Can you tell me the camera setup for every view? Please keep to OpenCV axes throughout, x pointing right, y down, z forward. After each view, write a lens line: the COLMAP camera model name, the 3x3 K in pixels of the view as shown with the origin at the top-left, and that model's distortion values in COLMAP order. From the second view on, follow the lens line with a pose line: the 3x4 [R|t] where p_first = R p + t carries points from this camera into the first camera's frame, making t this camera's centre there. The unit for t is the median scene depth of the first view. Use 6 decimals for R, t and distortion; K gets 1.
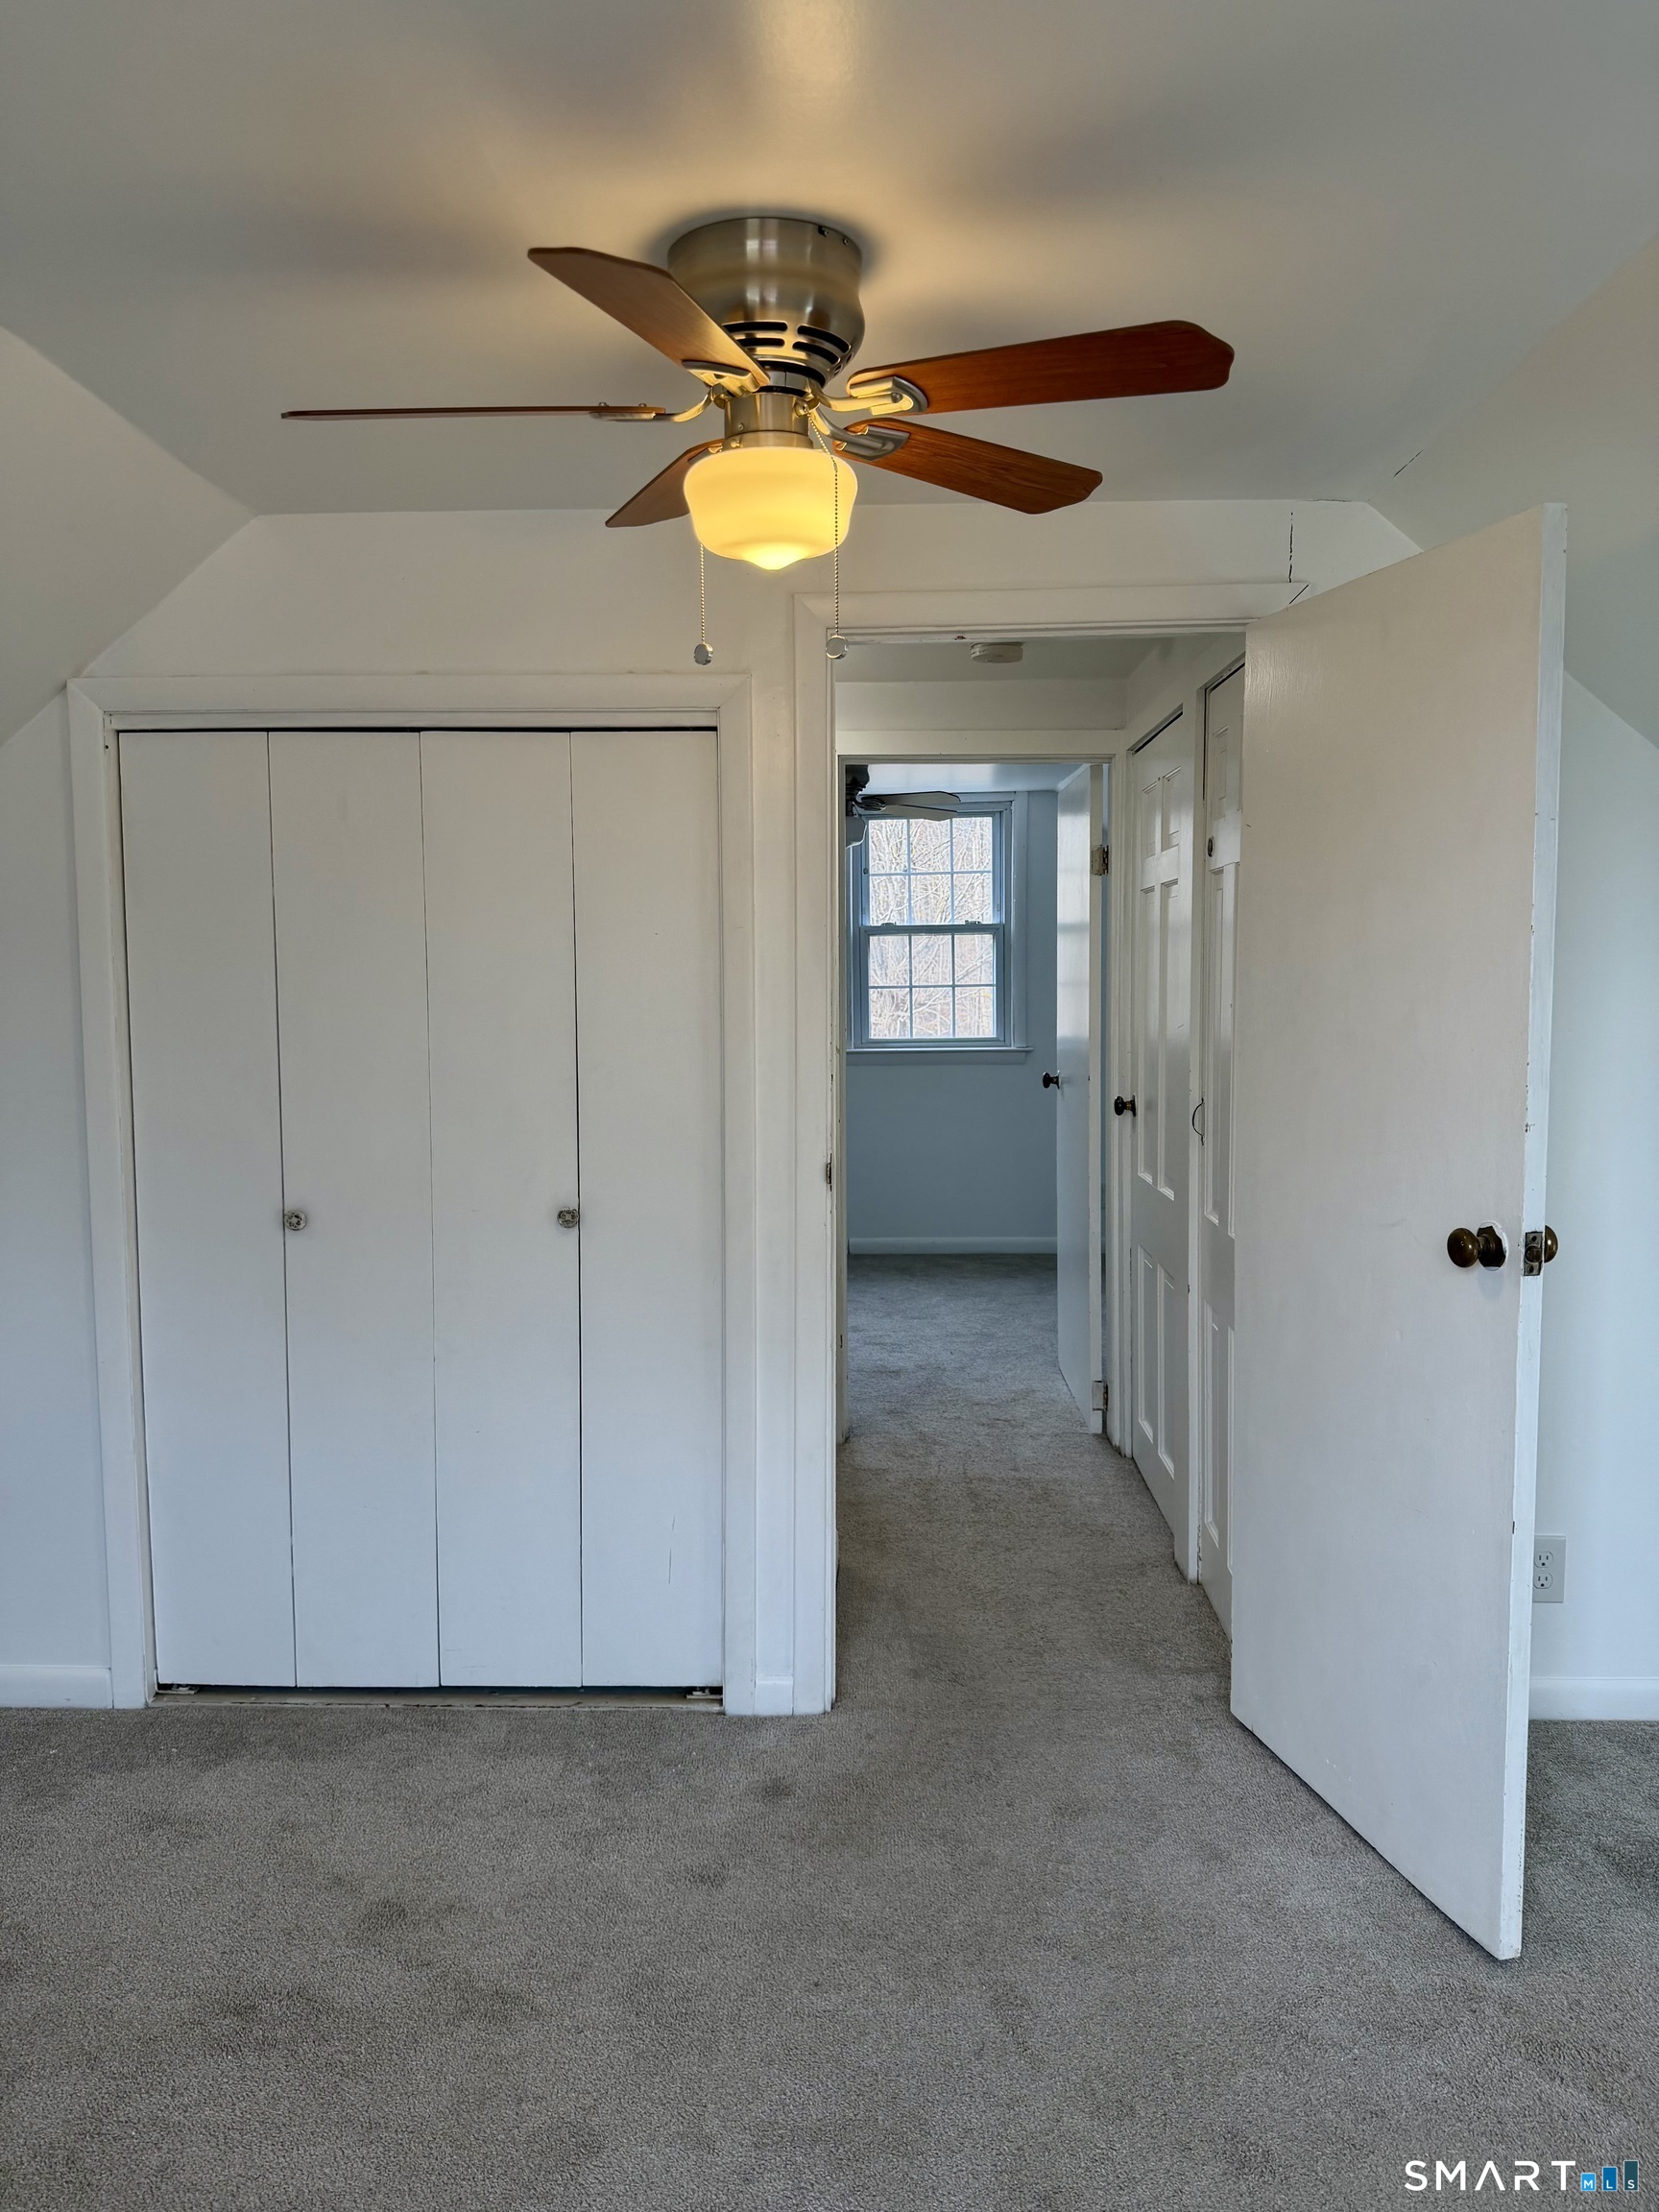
lens RADIAL K [[1558.8, 0, 829.5], [0, 1558.8, 1106.0], [0, 0, 1]] dist [0.124256, -0.159459]
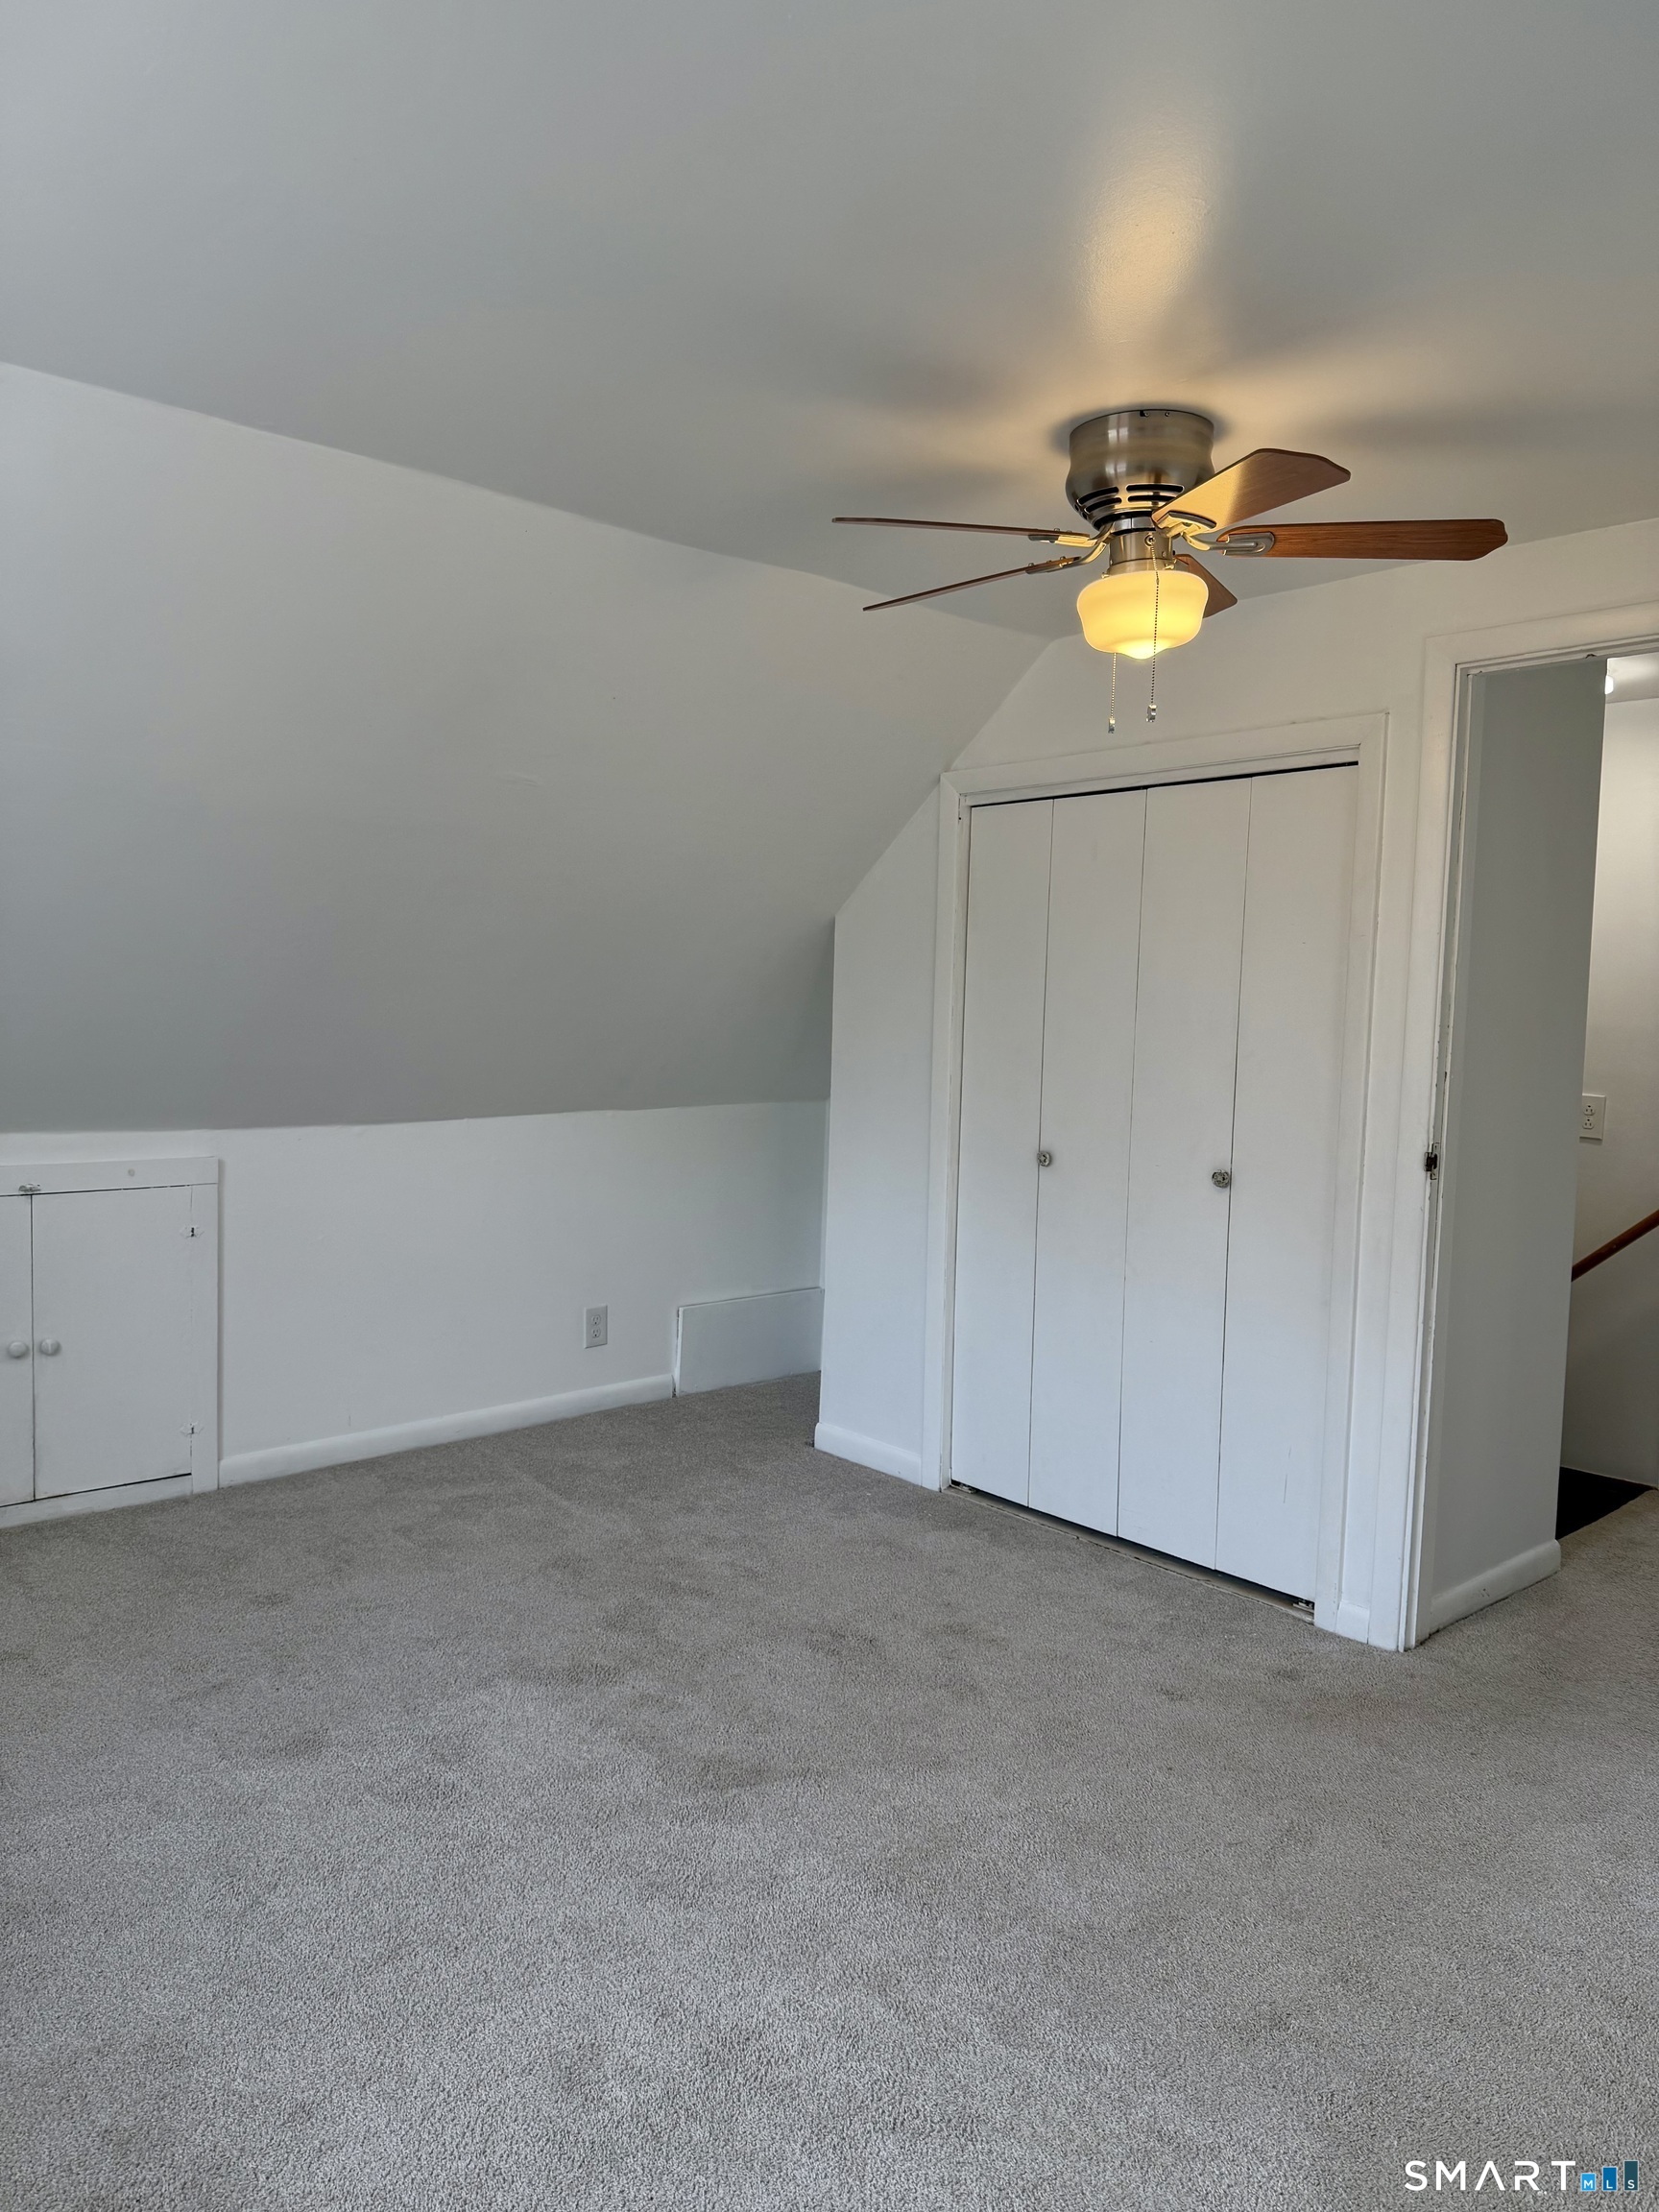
lens RADIAL K [[1552.1, 0, 828.8], [0, 1552.1, 1120.0], [0, 0, 1]] dist [0.048080, -0.000970]
pose [[0.703470, 0.076687, -0.706576, 0.485595], [-0.090438, 0.995739, 0.018030, 0.033690], [0.704948, 0.051218, 0.707408, -0.070322]]
